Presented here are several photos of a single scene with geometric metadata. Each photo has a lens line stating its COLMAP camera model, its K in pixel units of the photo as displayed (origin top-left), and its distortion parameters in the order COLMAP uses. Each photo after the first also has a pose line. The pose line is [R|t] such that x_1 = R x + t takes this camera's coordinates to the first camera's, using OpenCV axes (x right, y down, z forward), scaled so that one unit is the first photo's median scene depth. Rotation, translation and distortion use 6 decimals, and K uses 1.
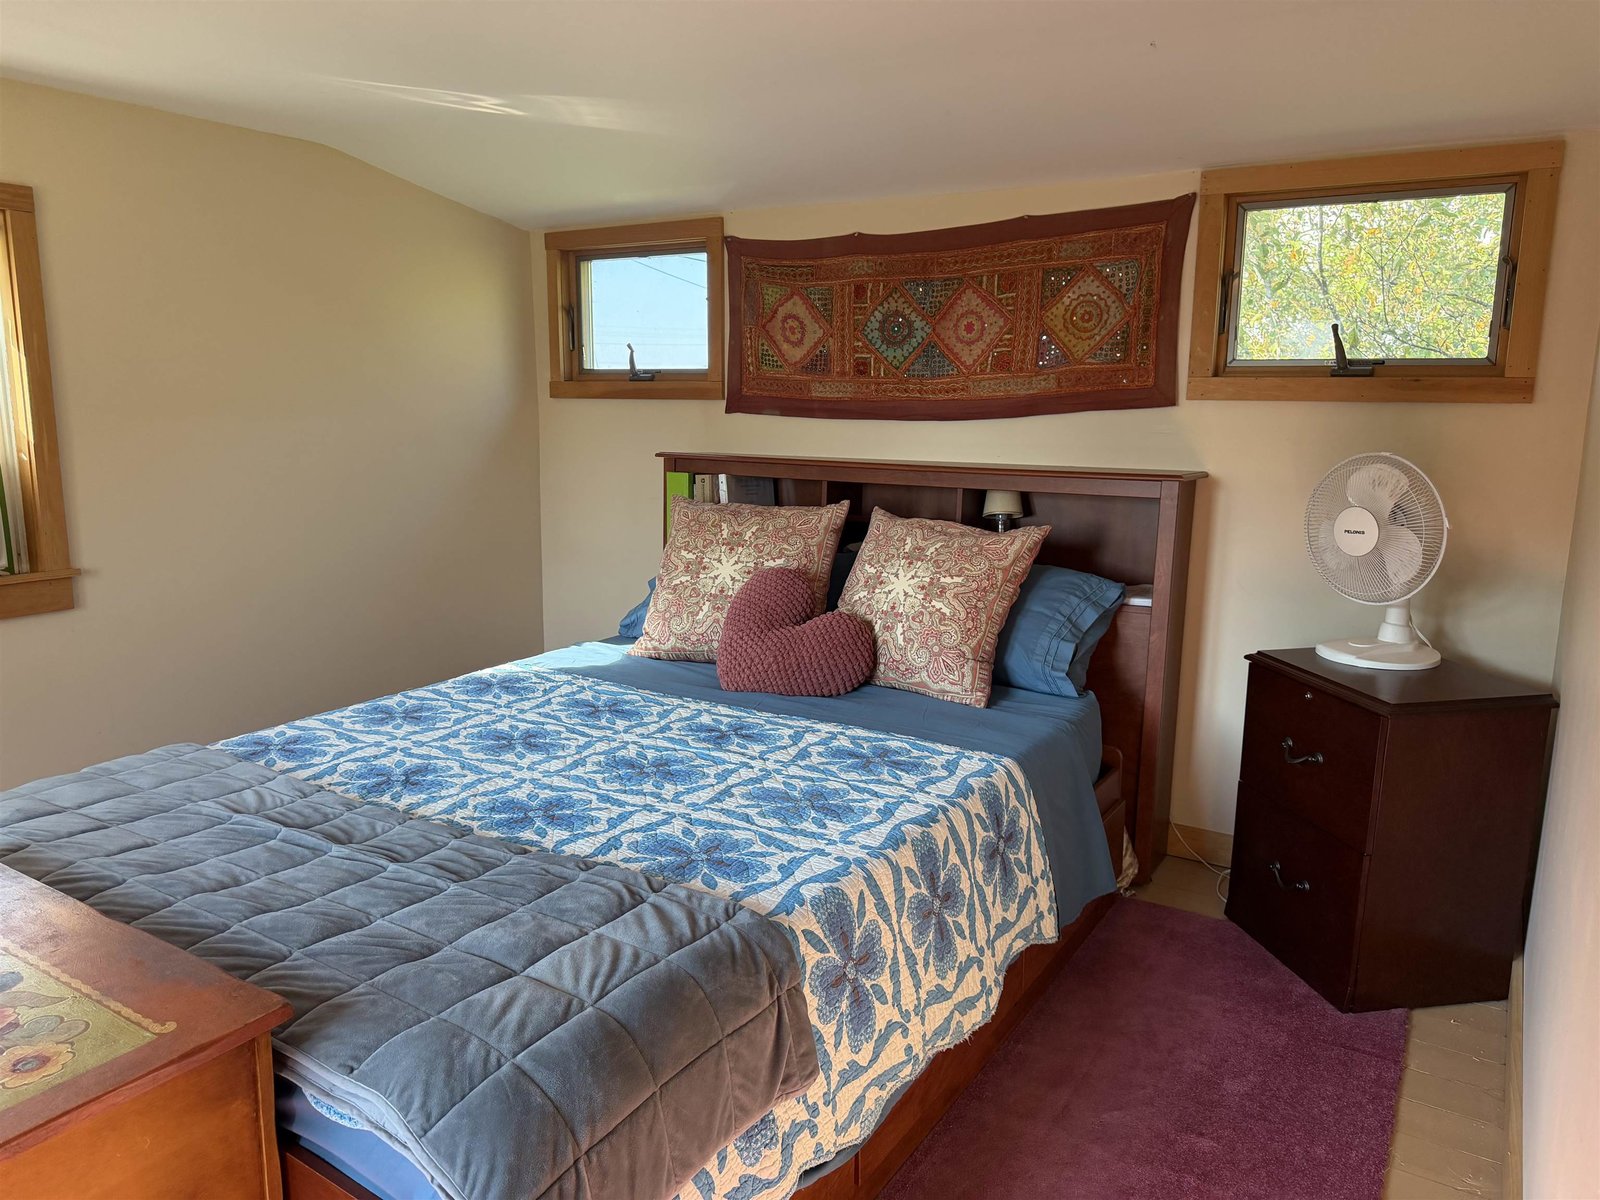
lens RADIAL K [[1126.7, 0, 791.5], [0, 1126.7, 600.8], [0, 0, 1]] dist [0.066495, -0.087762]
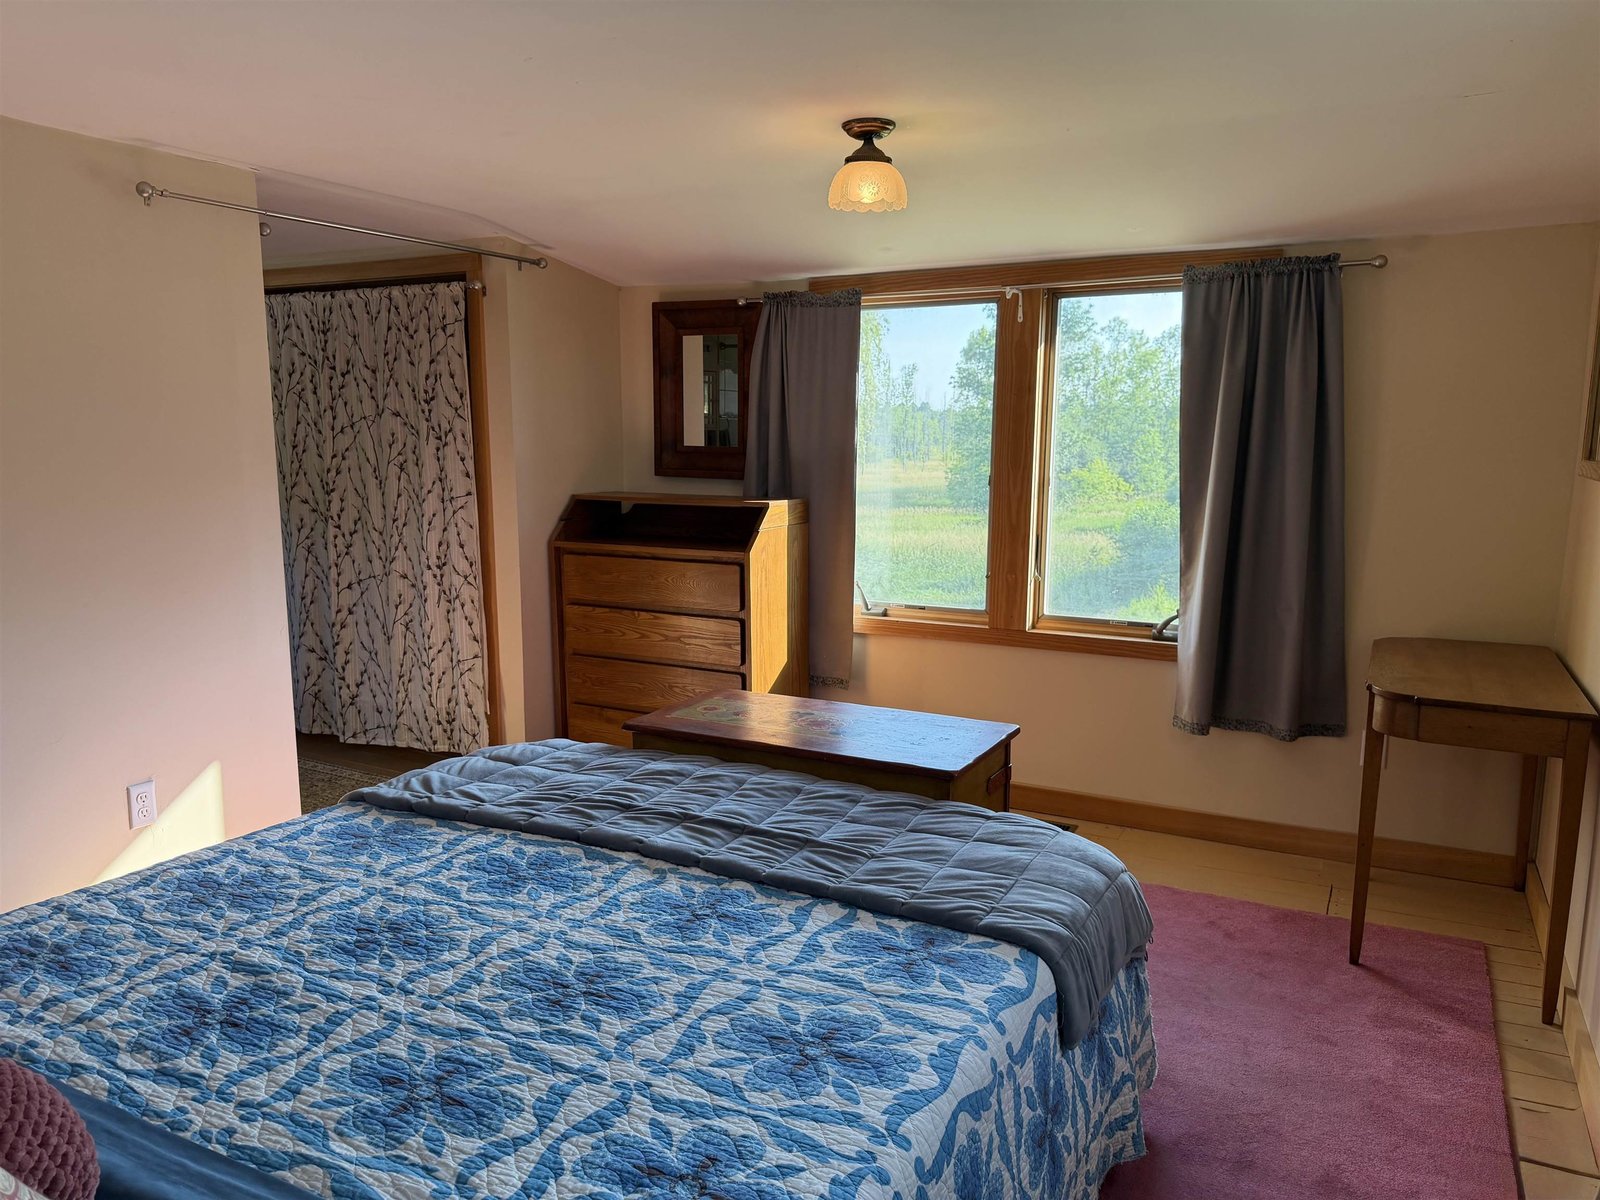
lens RADIAL K [[1126.7, 0, 799.8], [0, 1126.7, 607.5], [0, 0, 1]] dist [0.066495, -0.087762]
pose [[-0.997024, -0.002040, -0.077066, -0.290378], [-0.026716, 0.946847, 0.320572, -0.262399], [0.072316, 0.321677, -0.944084, 1.409176]]
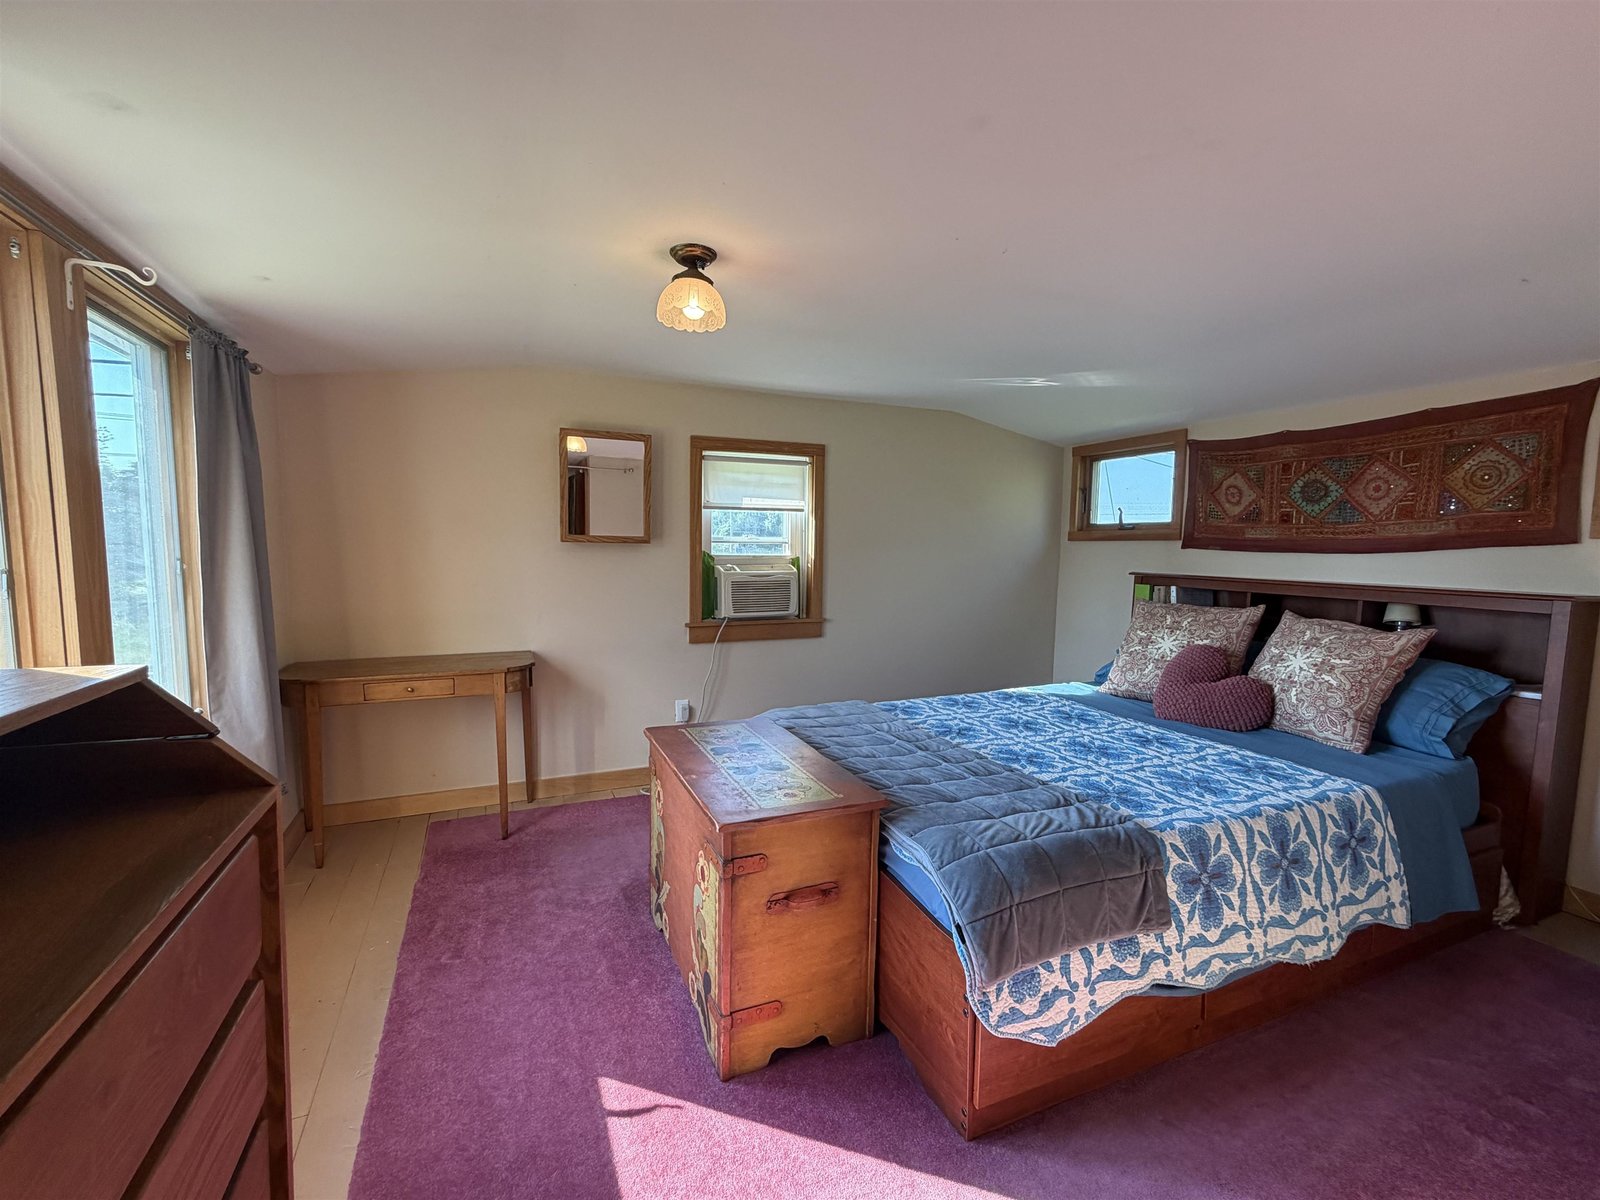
lens RADIAL K [[695.8, 0, 798.1], [0, 695.8, 604.3], [0, 0, 1]] dist [0.001821, -0.002199]
pose [[0.825025, 0.049687, -0.562907, 0.071639], [-0.104505, 0.992360, -0.065574, 0.040418], [0.555348, 0.112927, 0.823915, -0.115992]]
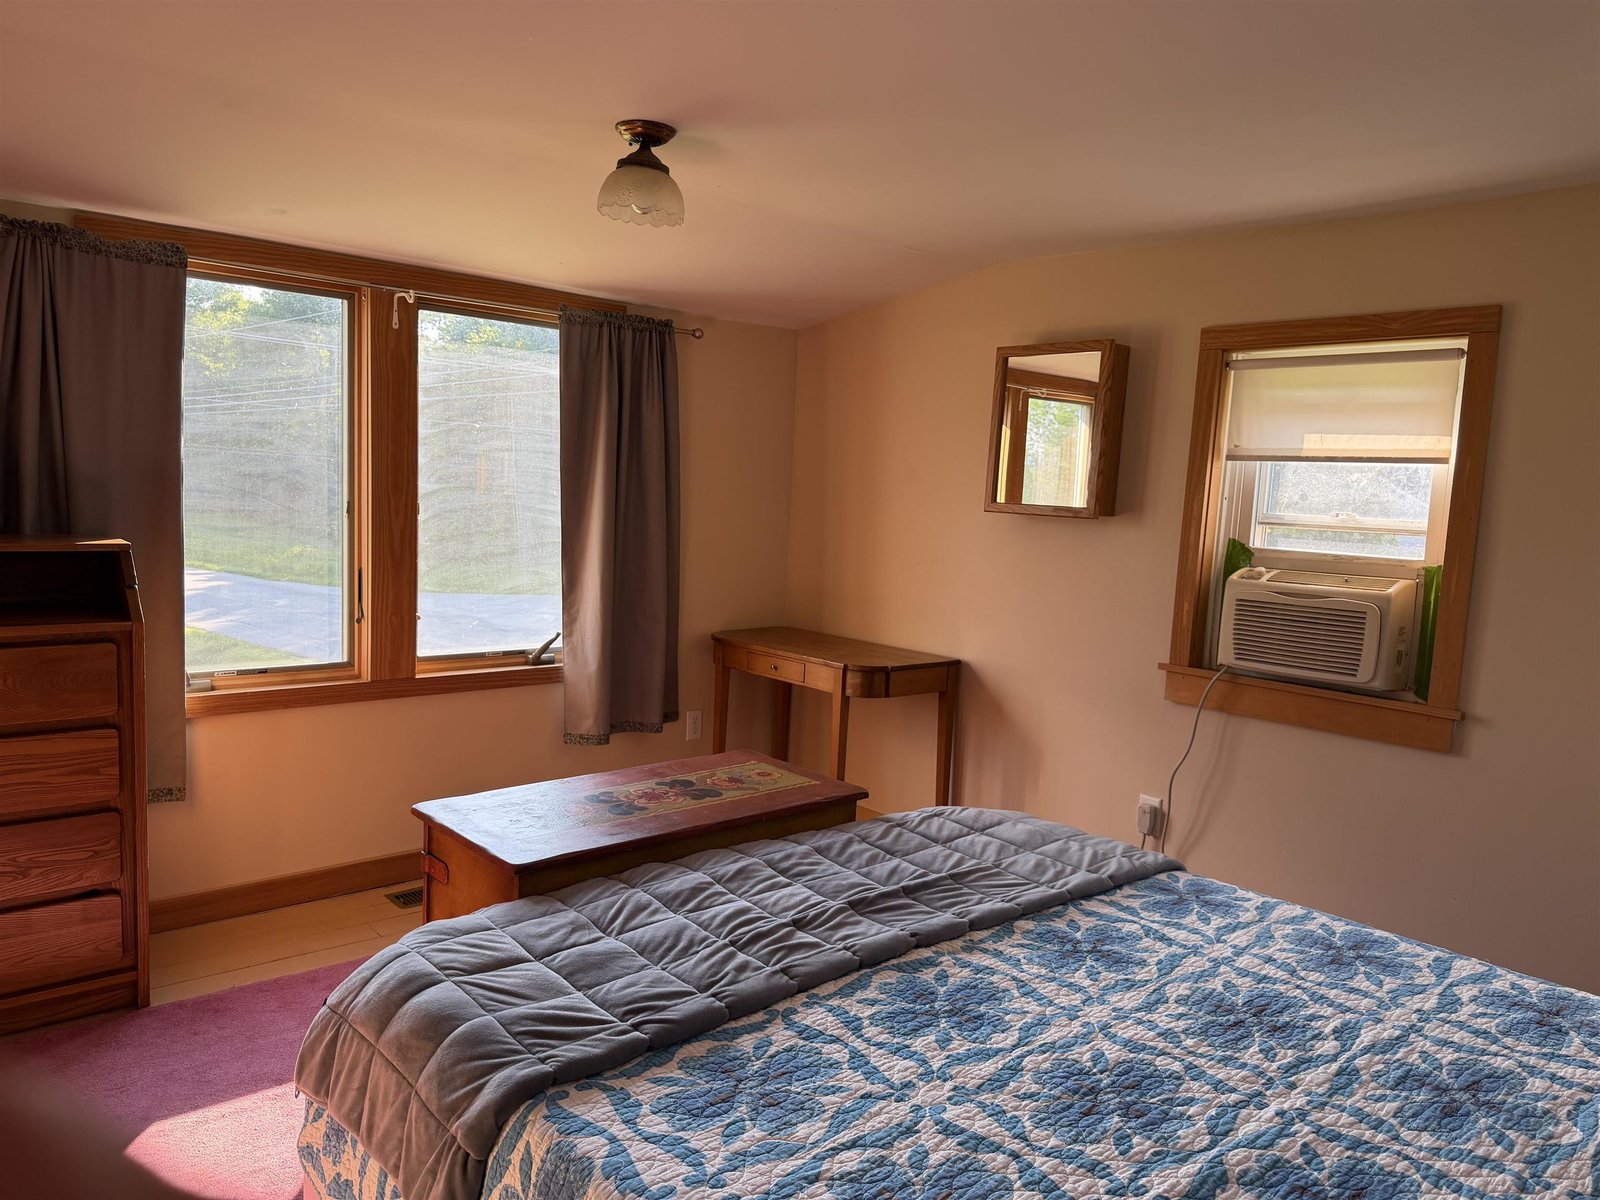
lens RADIAL K [[1126.7, 0, 809.0], [0, 1126.7, 611.7], [0, 0, 1]] dist [0.066495, -0.087762]
pose [[-0.277476, 0.087631, -0.956728, 0.420376], [-0.218225, 0.964053, 0.151593, -0.142202], [0.935620, 0.250845, -0.248378, 0.787540]]
